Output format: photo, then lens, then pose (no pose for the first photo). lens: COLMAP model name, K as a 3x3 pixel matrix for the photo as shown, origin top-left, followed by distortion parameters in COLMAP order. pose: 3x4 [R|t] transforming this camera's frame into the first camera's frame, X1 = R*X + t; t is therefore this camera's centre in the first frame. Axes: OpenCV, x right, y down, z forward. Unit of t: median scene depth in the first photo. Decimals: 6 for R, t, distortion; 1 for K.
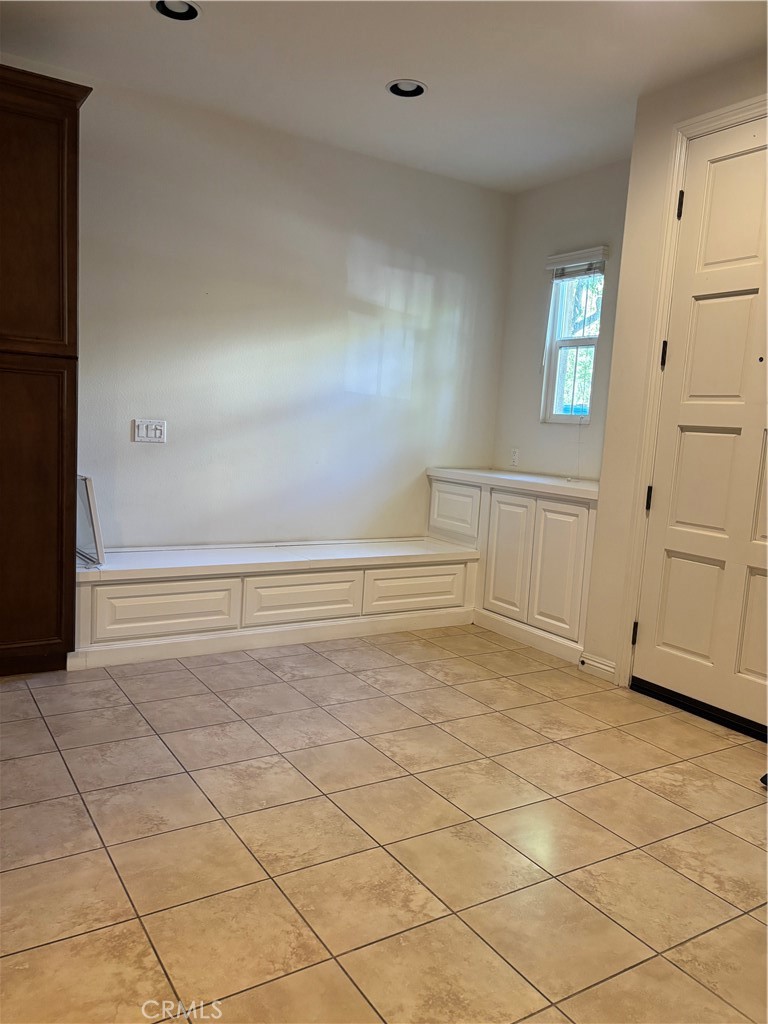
lens RADIAL K [[784.0, 0, 384.0], [0, 784.0, 513.2], [0, 0, 1]] dist [-0.005471, -0.013042]
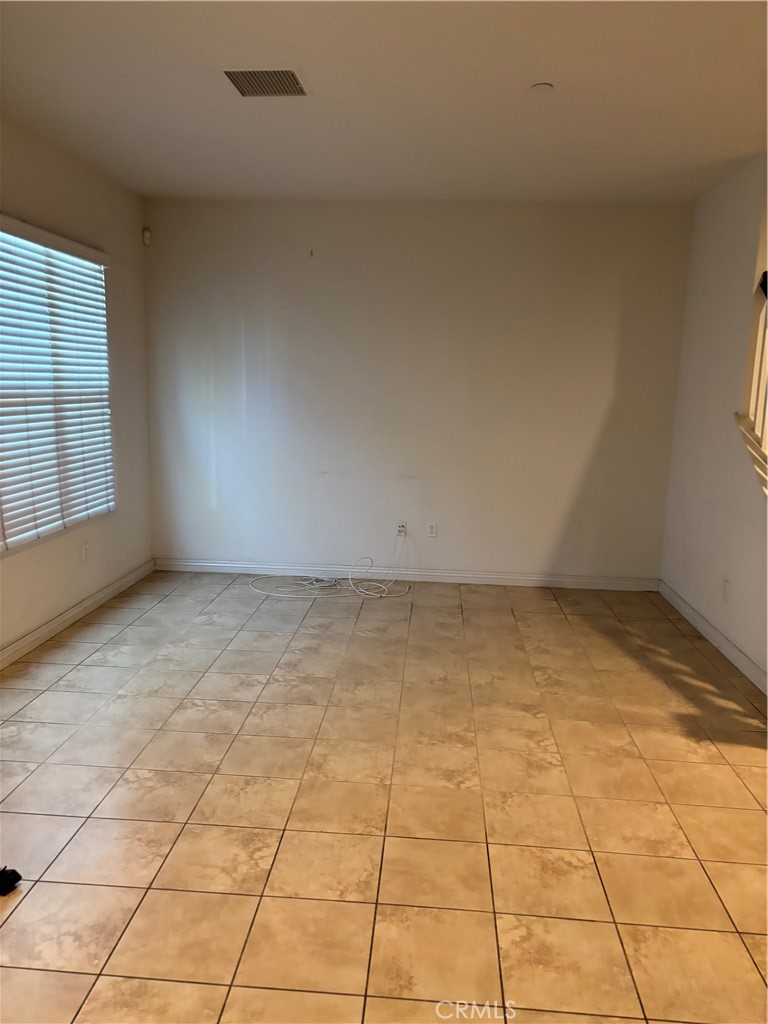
lens RADIAL K [[784.0, 0, 383.0], [0, 784.0, 512.0], [0, 0, 1]] dist [-0.005471, -0.013042]
pose [[-0.804166, -0.169904, 0.569605, -0.325813], [0.004191, 0.956633, 0.291265, -0.378569], [-0.594390, 0.236613, -0.768580, 1.803727]]
